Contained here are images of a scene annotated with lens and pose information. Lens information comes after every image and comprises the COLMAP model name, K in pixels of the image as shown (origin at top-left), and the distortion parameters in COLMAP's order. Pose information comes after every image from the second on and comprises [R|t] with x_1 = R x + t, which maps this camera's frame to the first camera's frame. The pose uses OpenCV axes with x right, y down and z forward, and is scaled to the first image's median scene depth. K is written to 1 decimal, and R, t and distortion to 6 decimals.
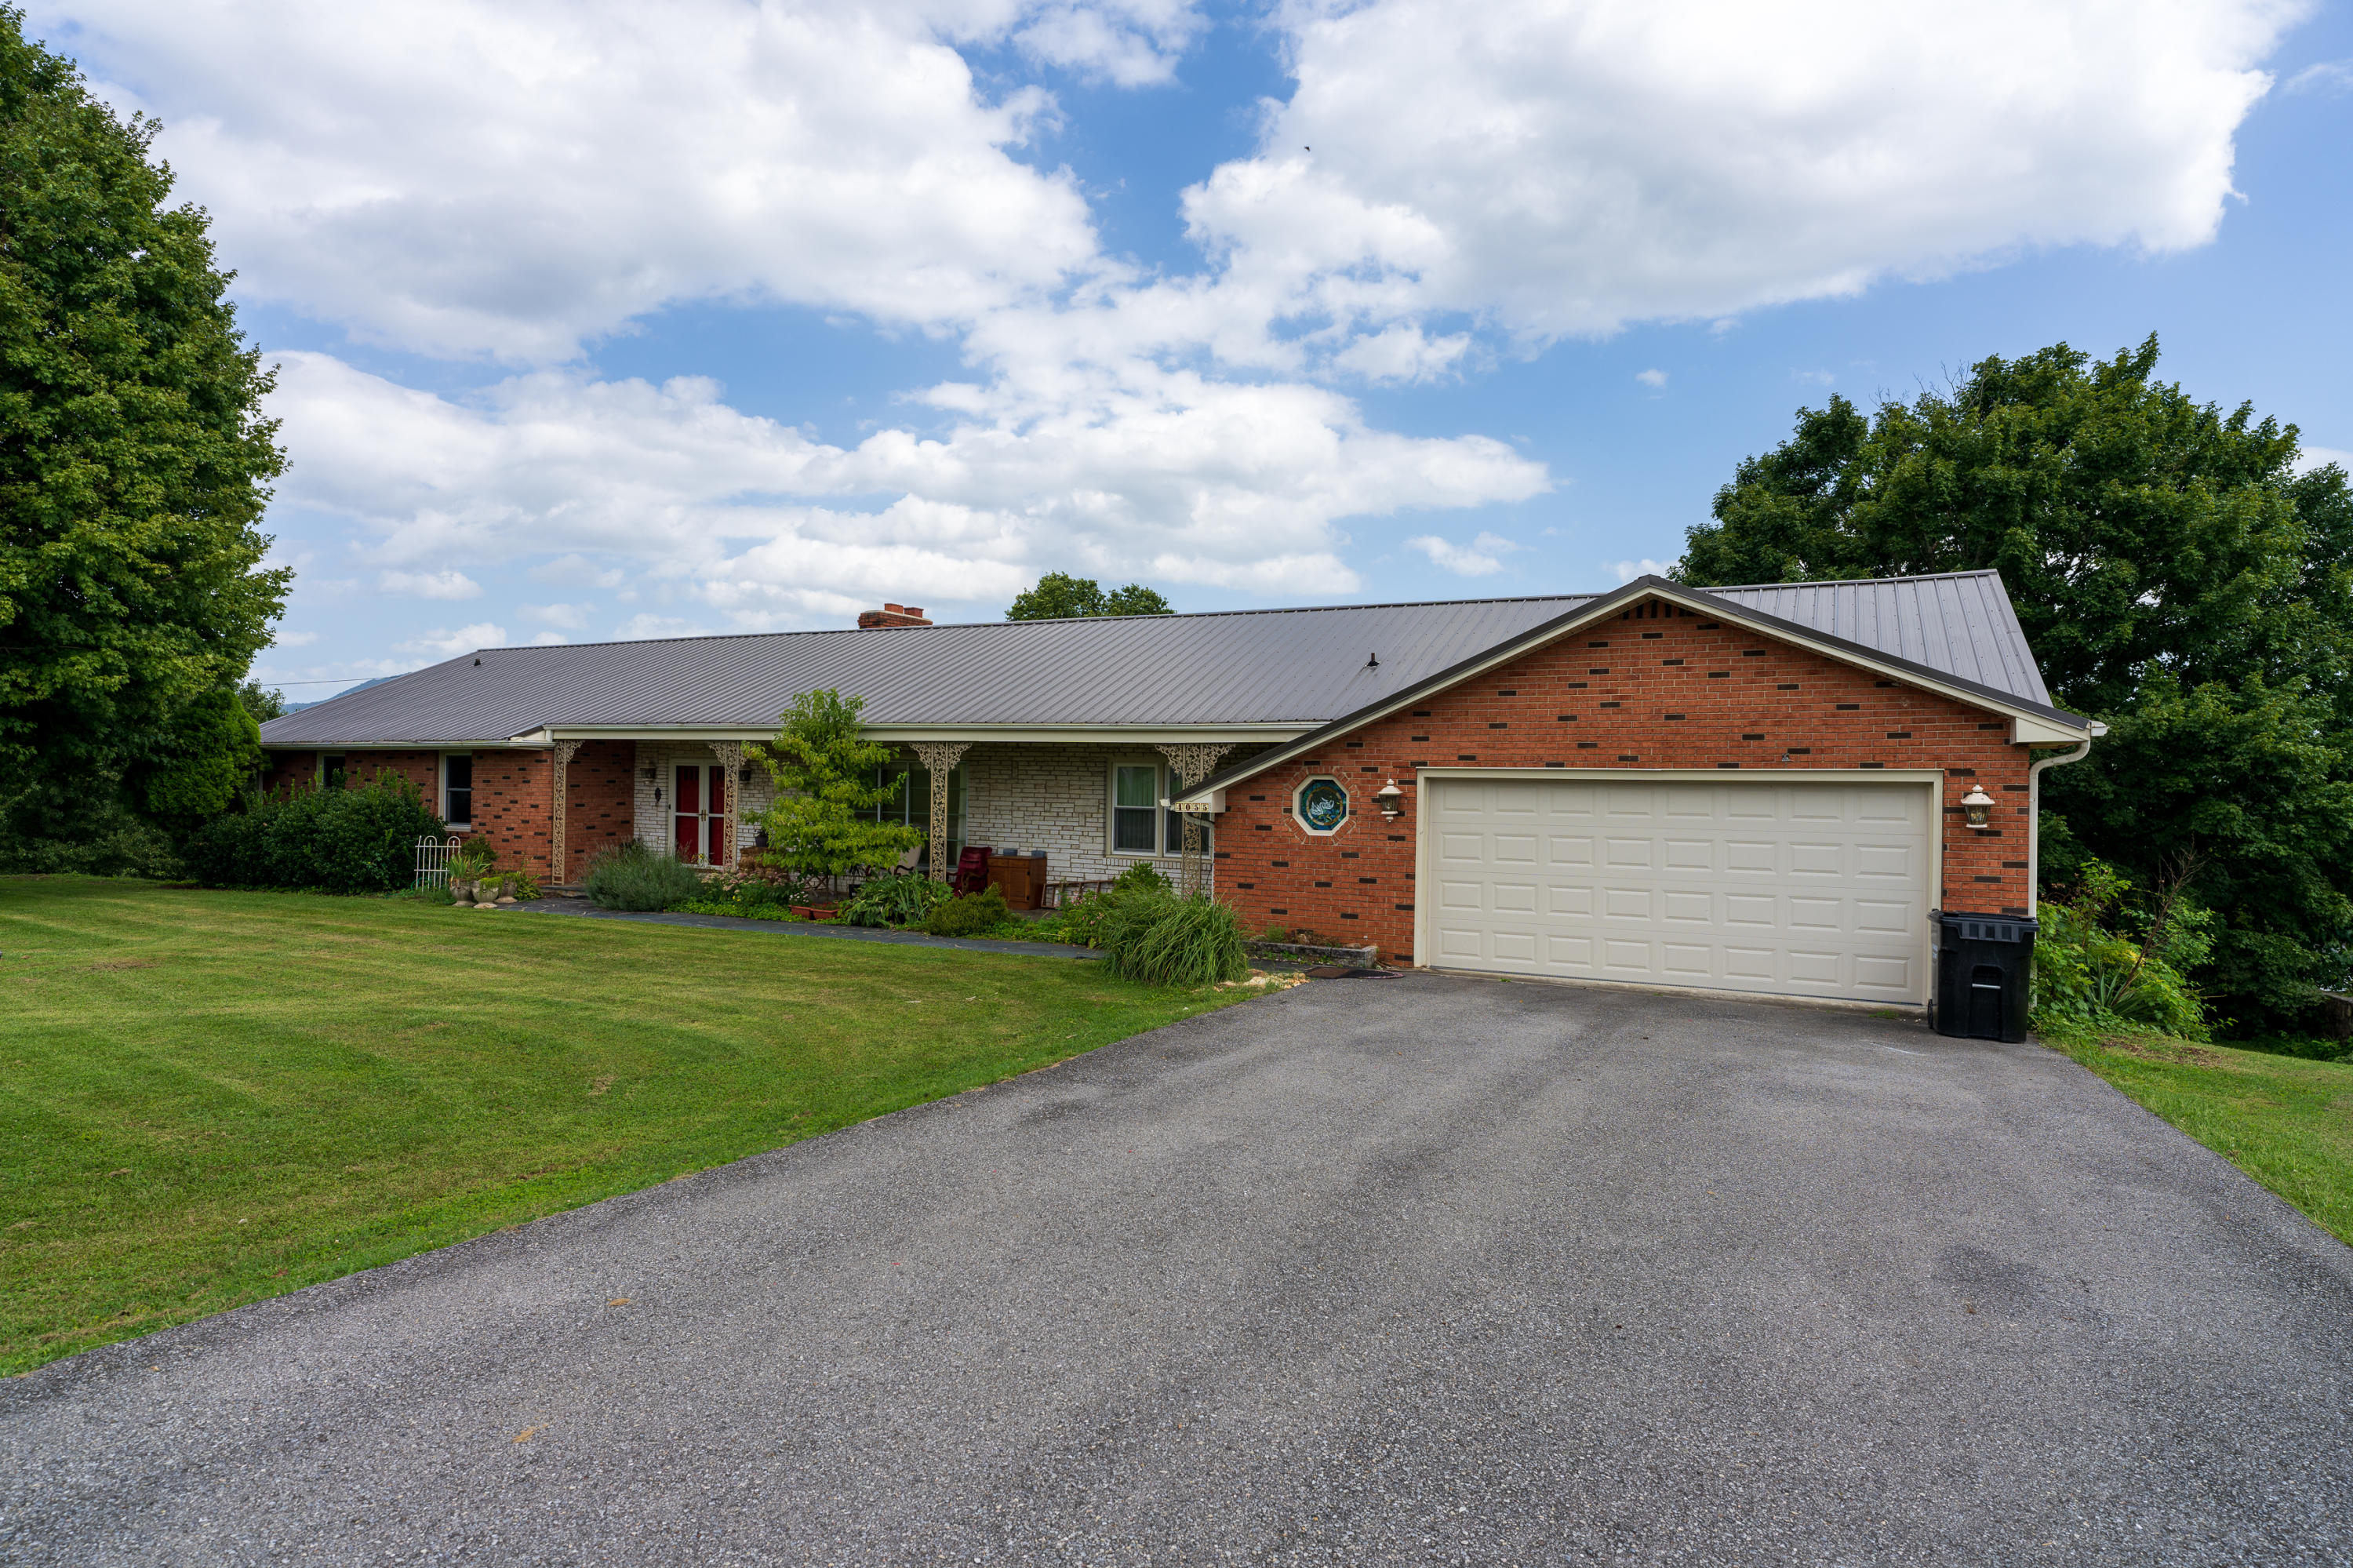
lens RADIAL K [[1278.0, 0, 1172.2], [0, 1278.0, 762.2], [0, 0, 1]] dist [-0.003534, 0.004076]
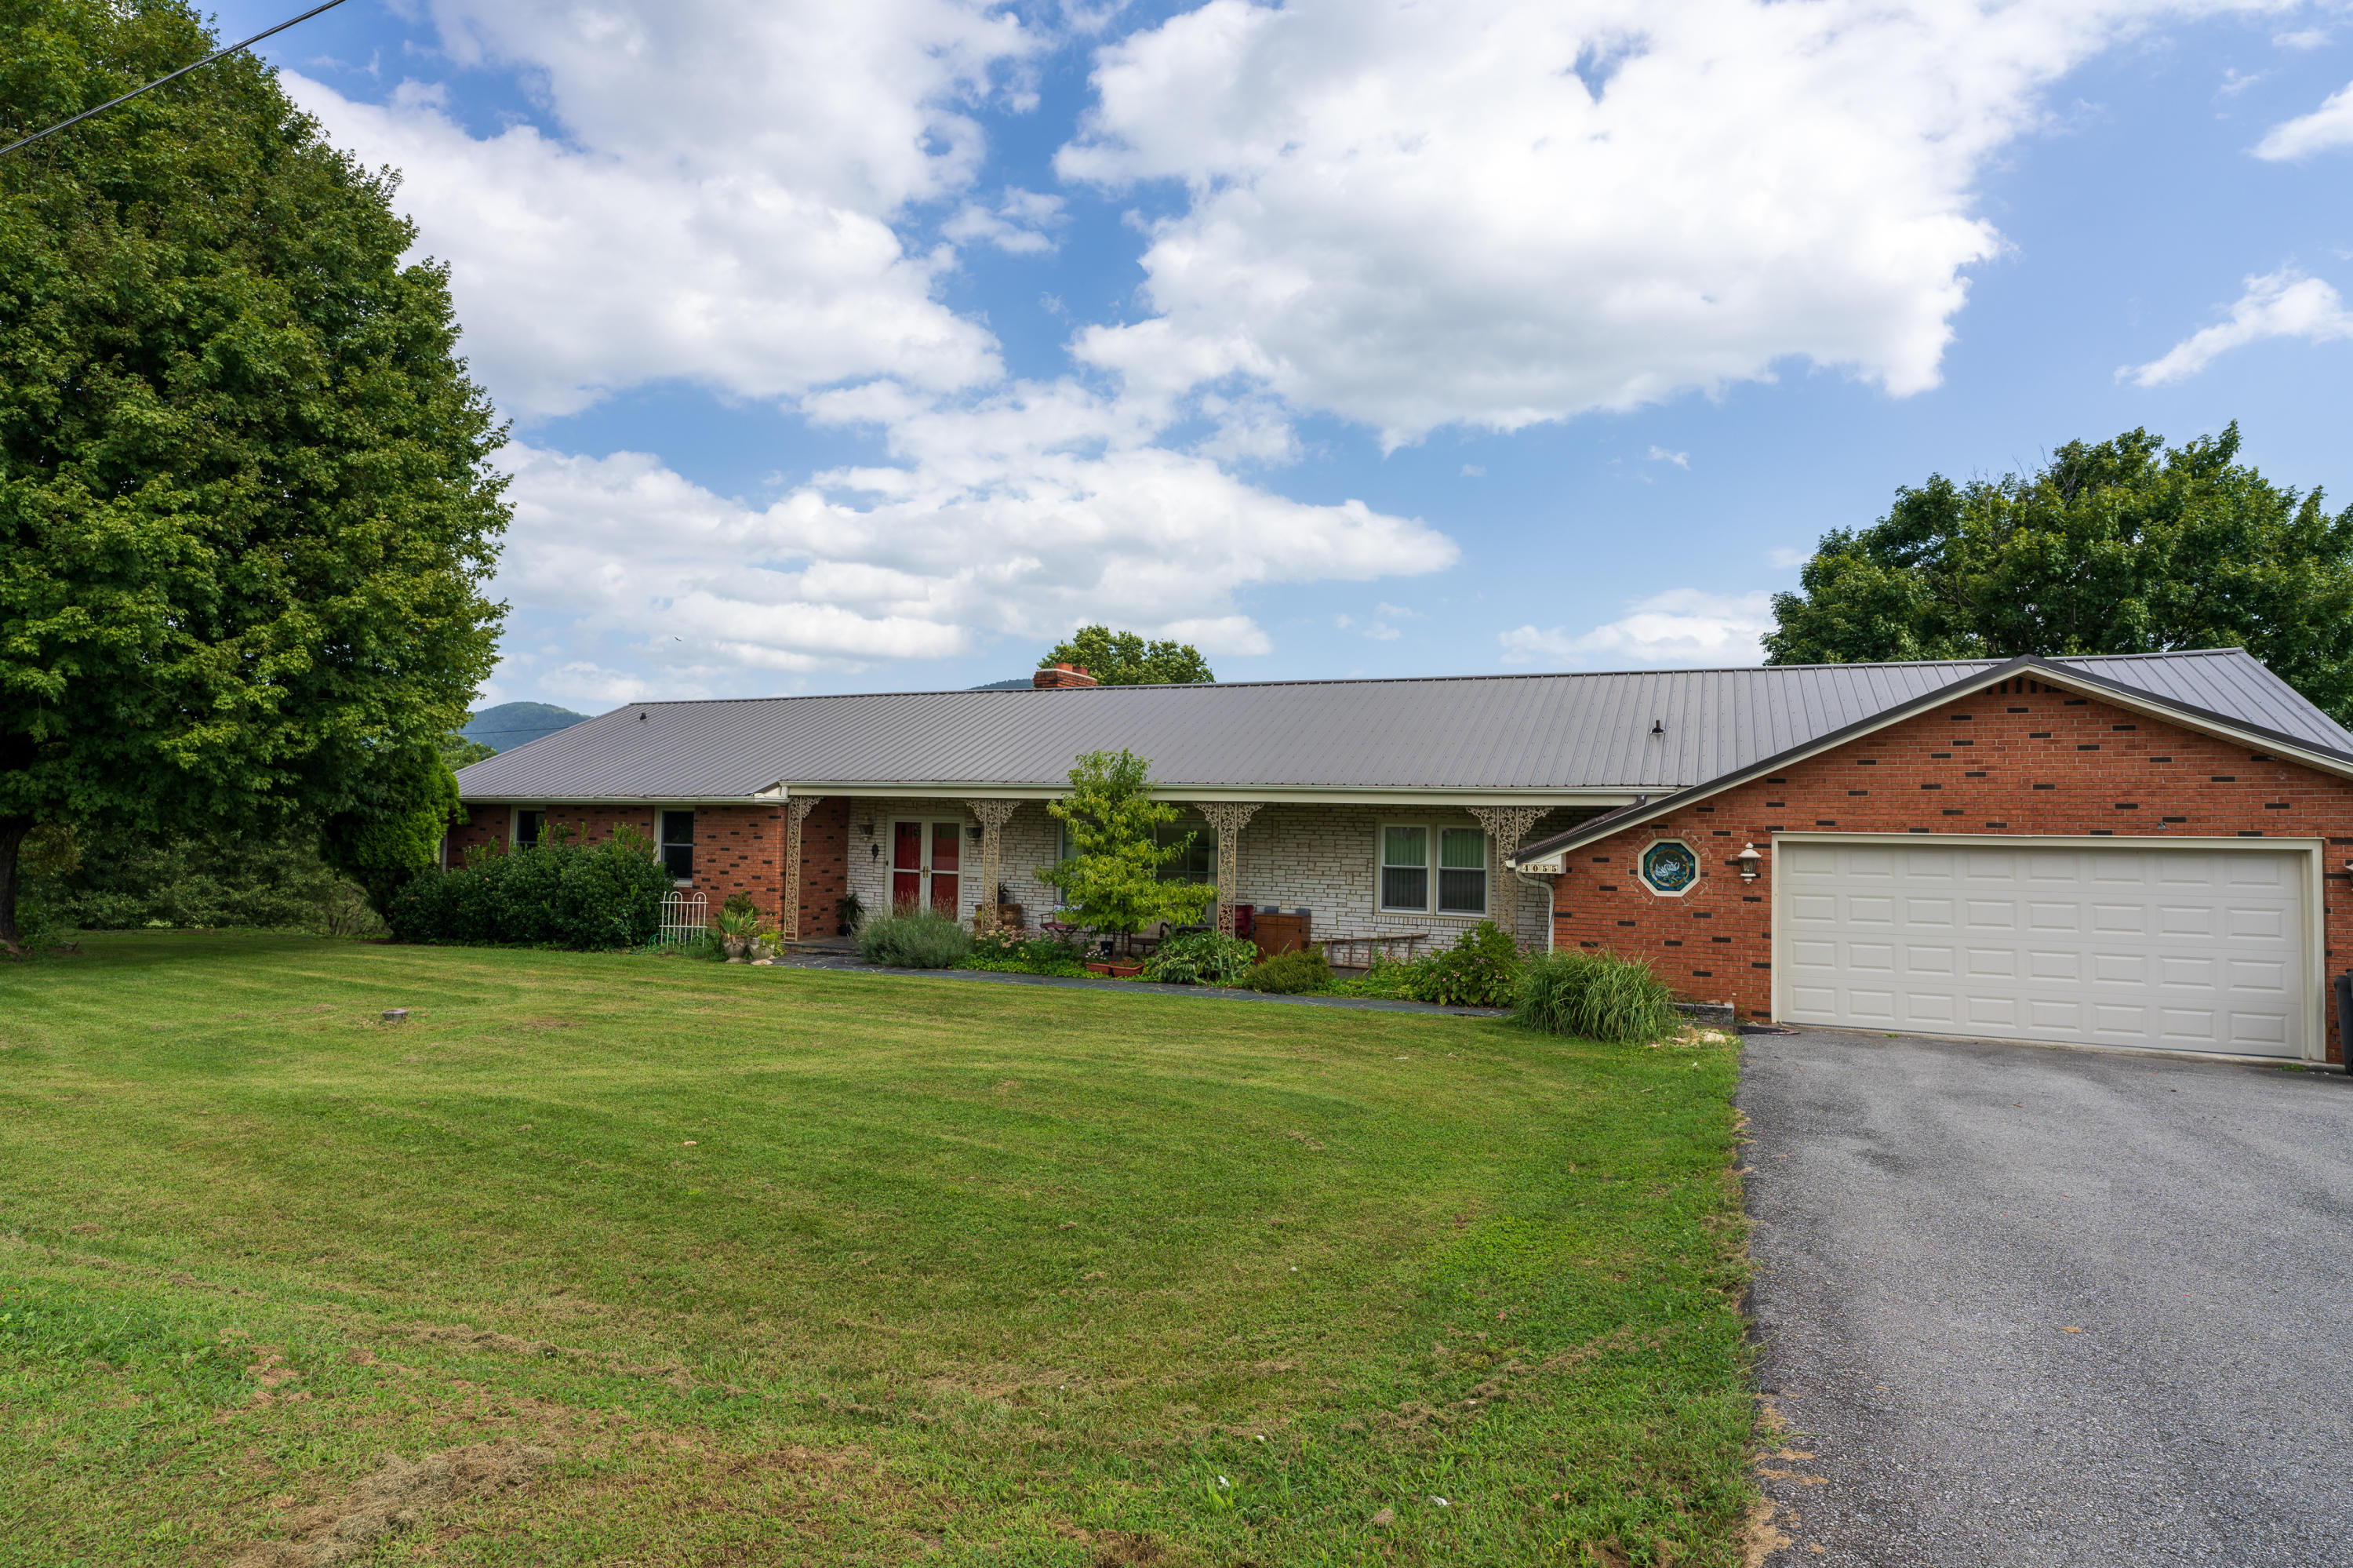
lens RADIAL K [[1278.0, 0, 1174.9], [0, 1278.0, 776.9], [0, 0, 1]] dist [-0.003534, 0.004076]
pose [[0.998880, 0.007245, 0.046750, -0.260875], [-0.005866, 0.999545, -0.029575, -0.005247], [-0.046943, 0.029267, 0.998469, -0.020347]]
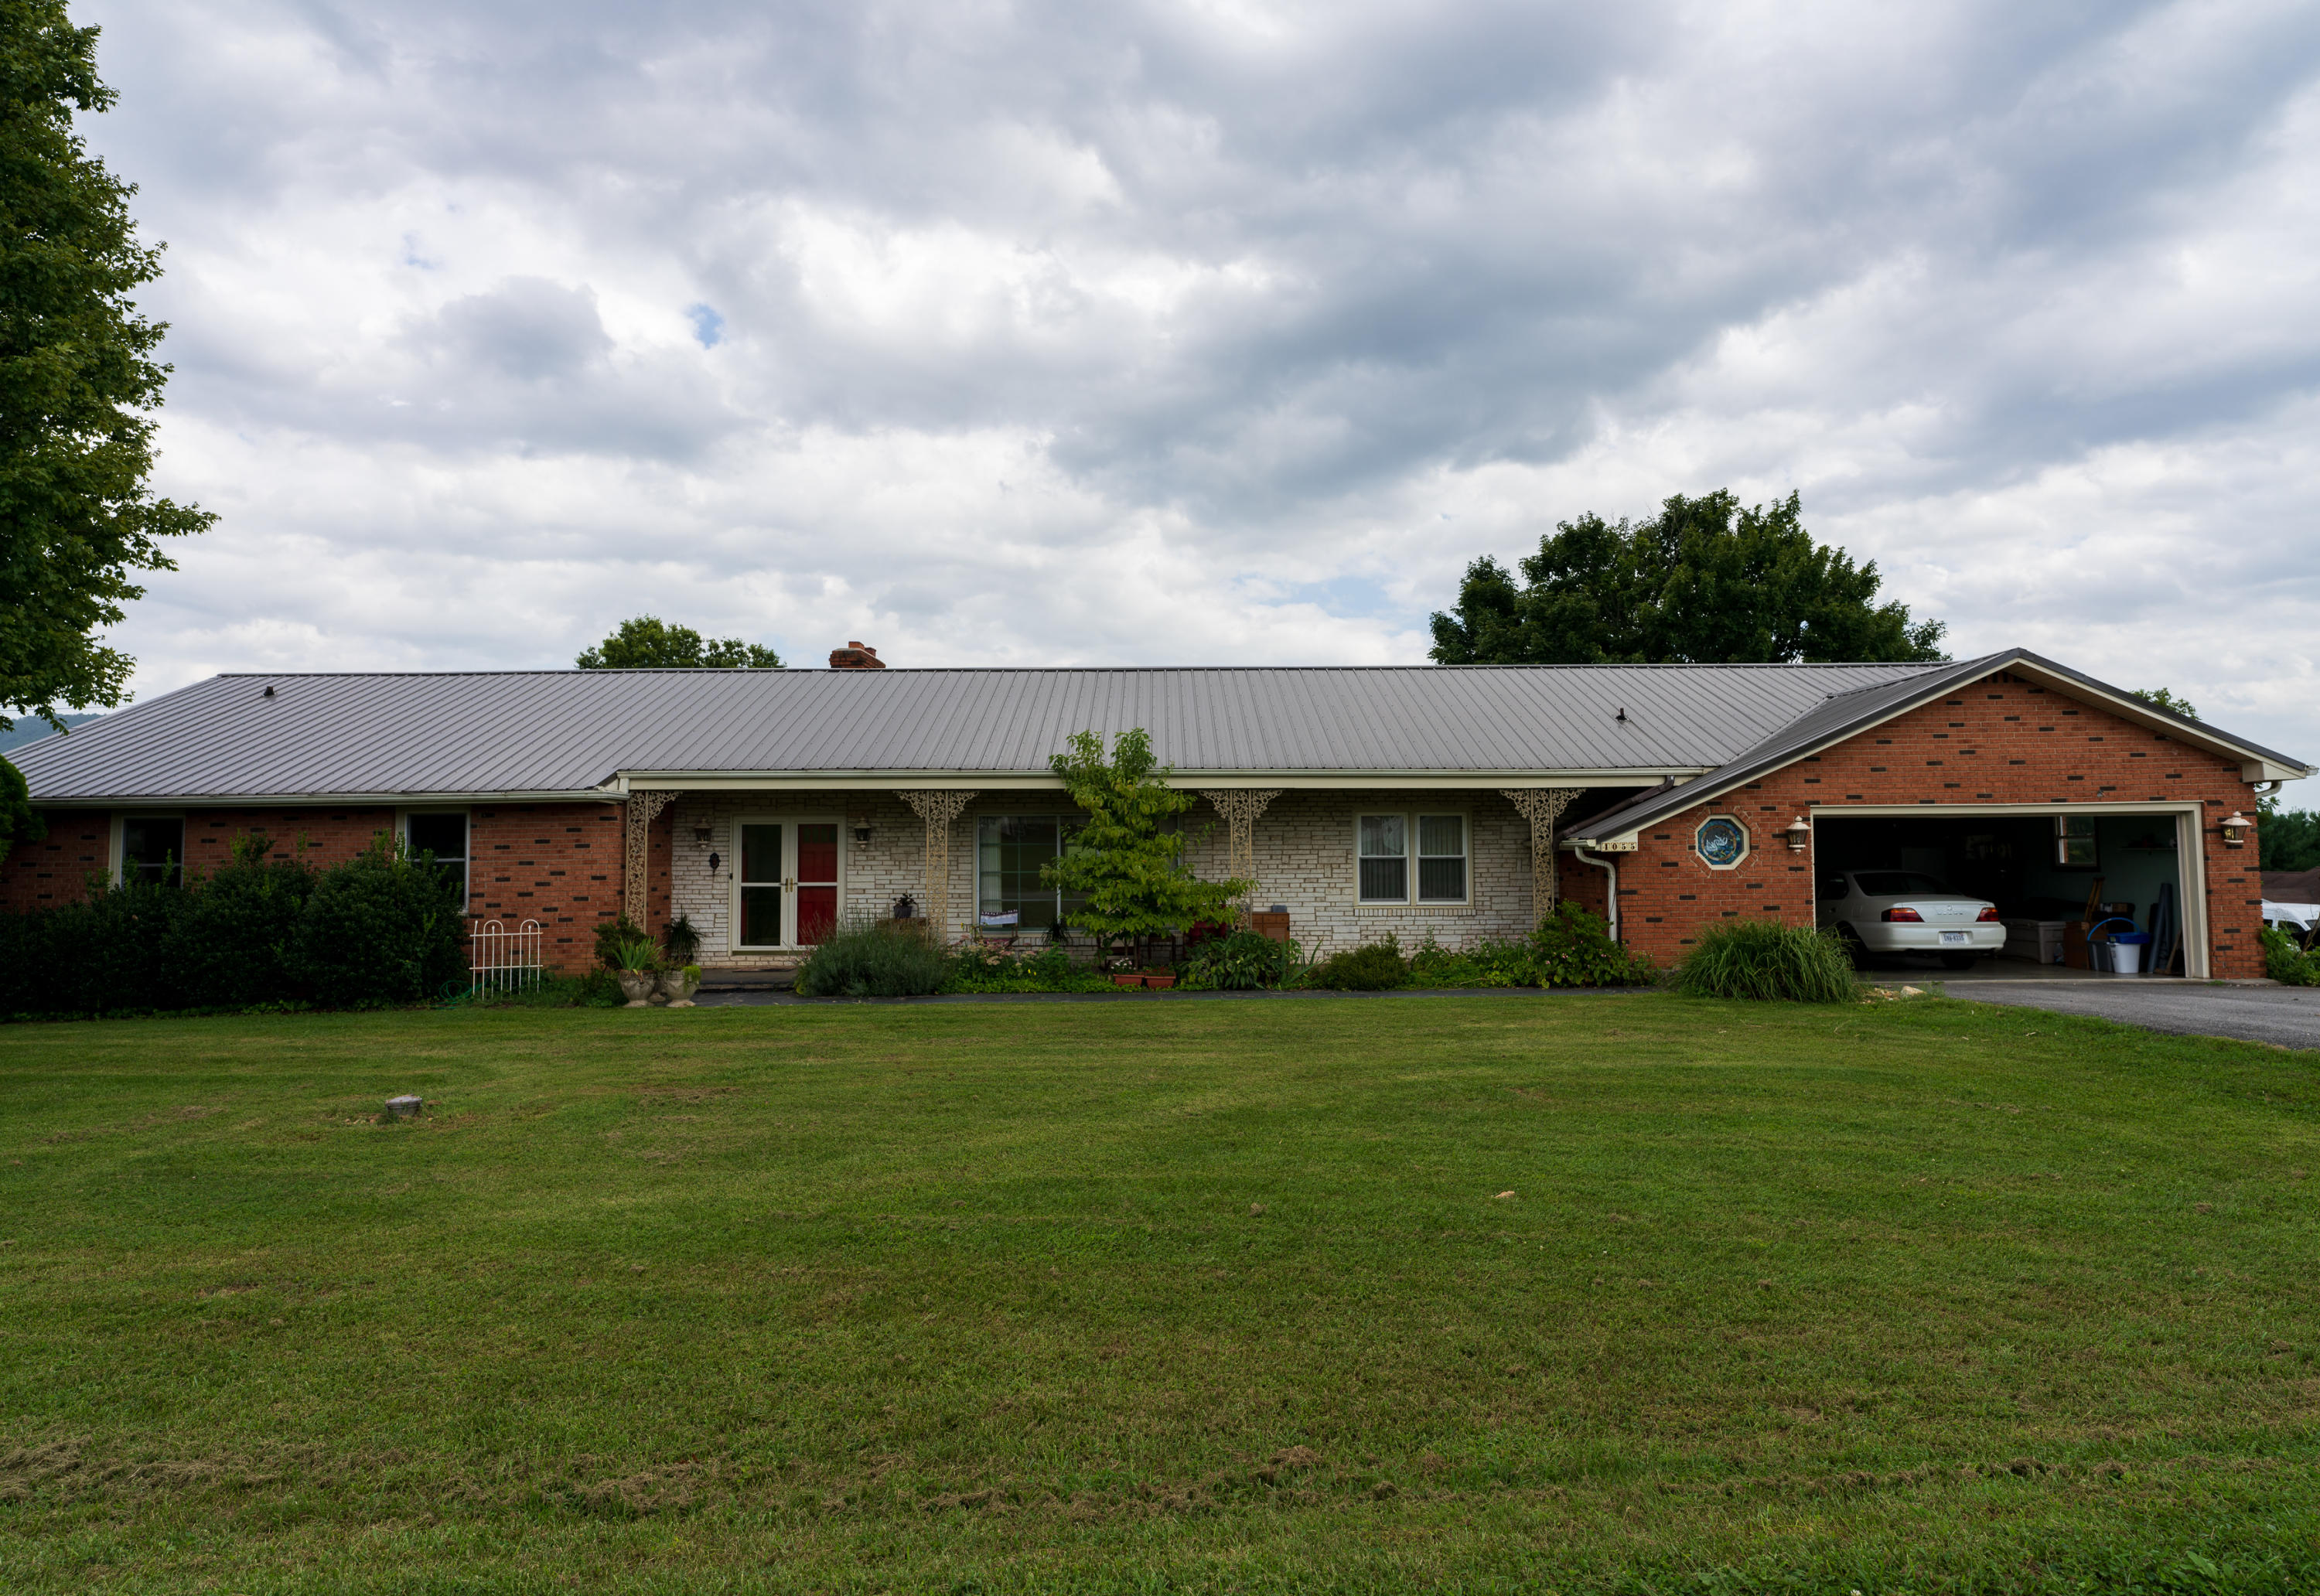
lens RADIAL K [[1298.2, 0, 1199.1], [0, 1298.2, 787.2], [0, 0, 1]] dist [-0.003887, 0.000778]
pose [[0.888138, 0.003722, 0.459561, -0.616425], [0.014751, 0.999221, -0.036601, 0.016157], [-0.459340, 0.039285, 0.887392, 0.167064]]
